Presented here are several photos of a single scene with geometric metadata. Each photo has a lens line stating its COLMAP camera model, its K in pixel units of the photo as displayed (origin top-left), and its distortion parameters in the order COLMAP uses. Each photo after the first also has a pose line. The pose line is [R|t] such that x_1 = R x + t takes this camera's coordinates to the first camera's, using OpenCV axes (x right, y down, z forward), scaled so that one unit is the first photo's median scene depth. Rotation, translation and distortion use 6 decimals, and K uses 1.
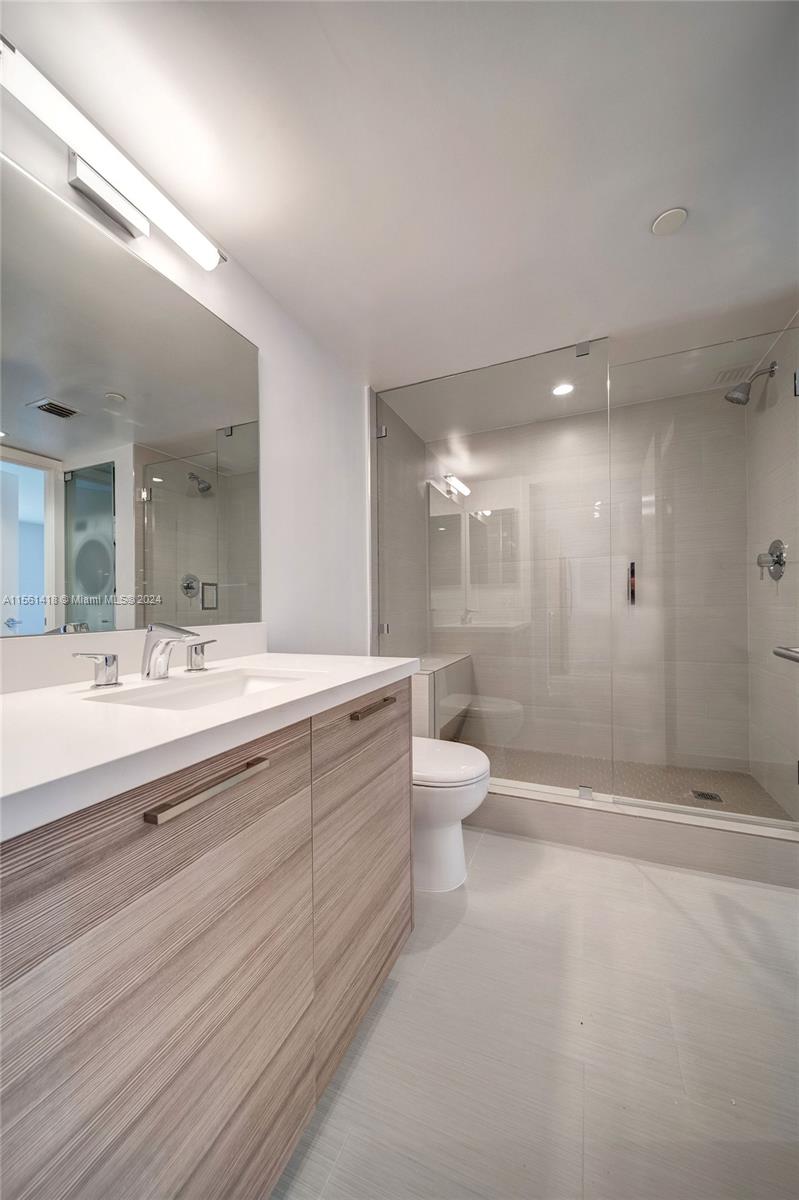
lens RADIAL K [[447.3, 0, 399.5], [0, 447.3, 600.0], [0, 0, 1]] dist [-0.000495, -0.000035]
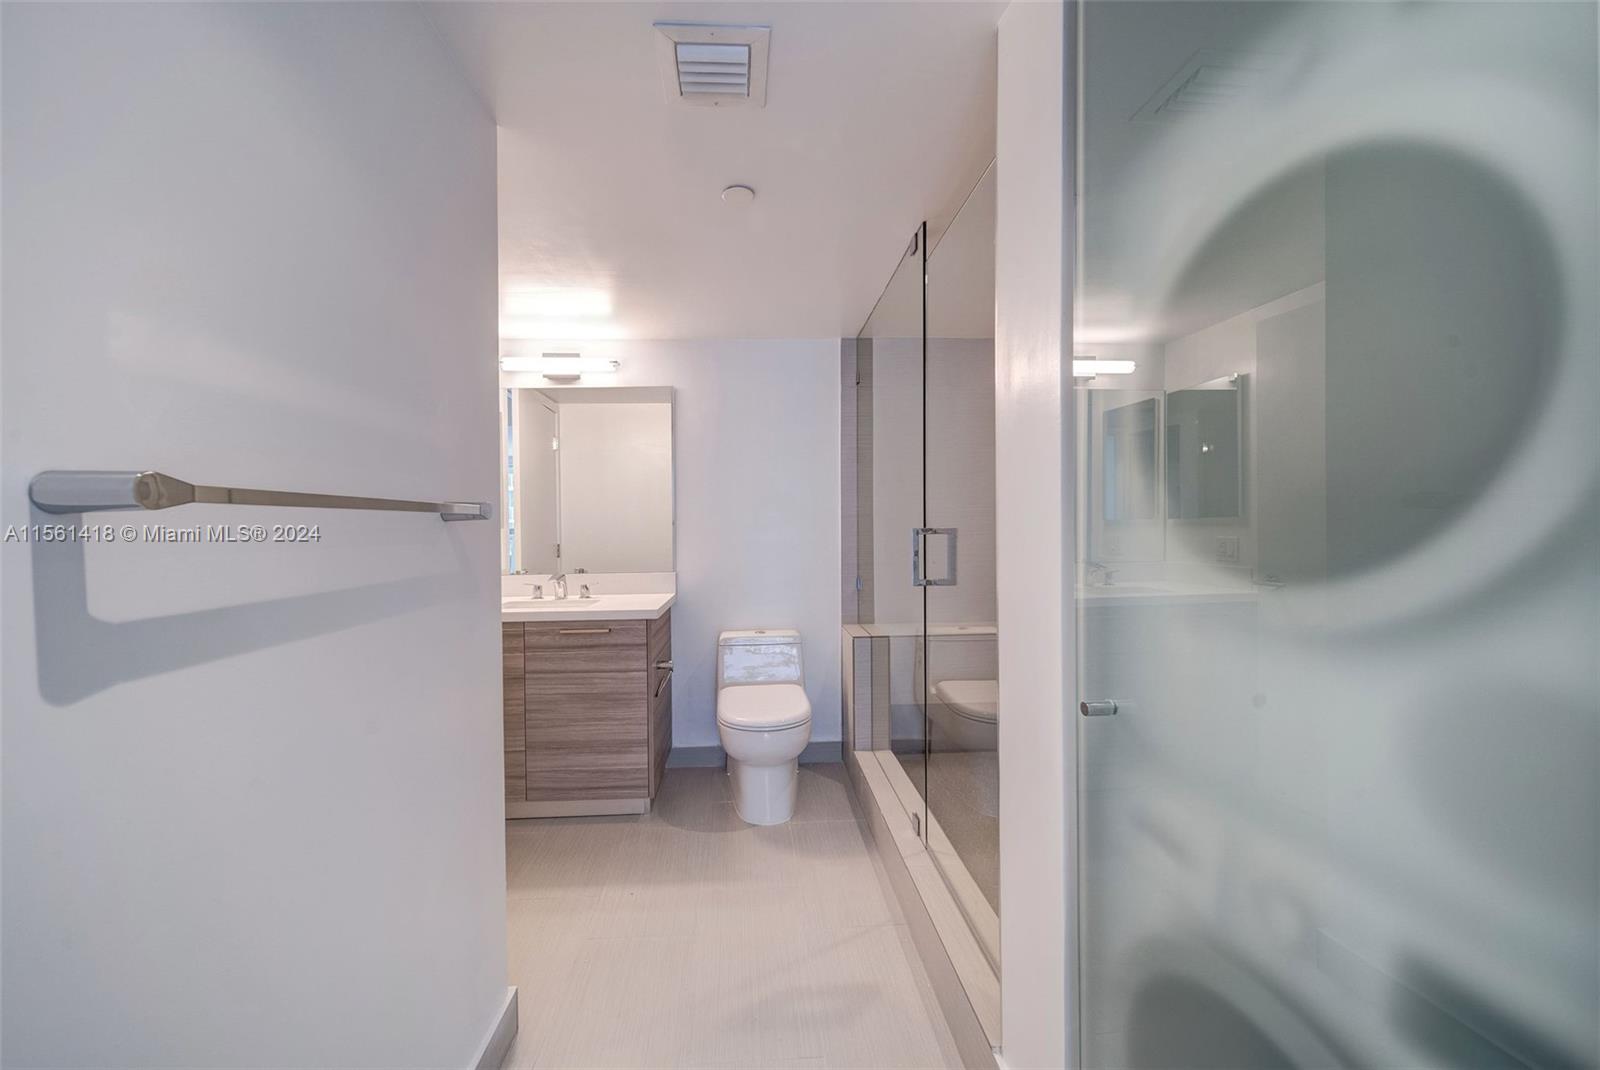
lens RADIAL K [[576.1, 0, 797.1], [0, 576.1, 510.8], [0, 0, 1]] dist [0.003133, -0.000092]
pose [[0.487145, -0.016606, -0.873163, 2.630056], [0.004897, 0.999855, -0.016283, -0.212382], [0.873307, 0.003656, 0.487156, 0.702421]]
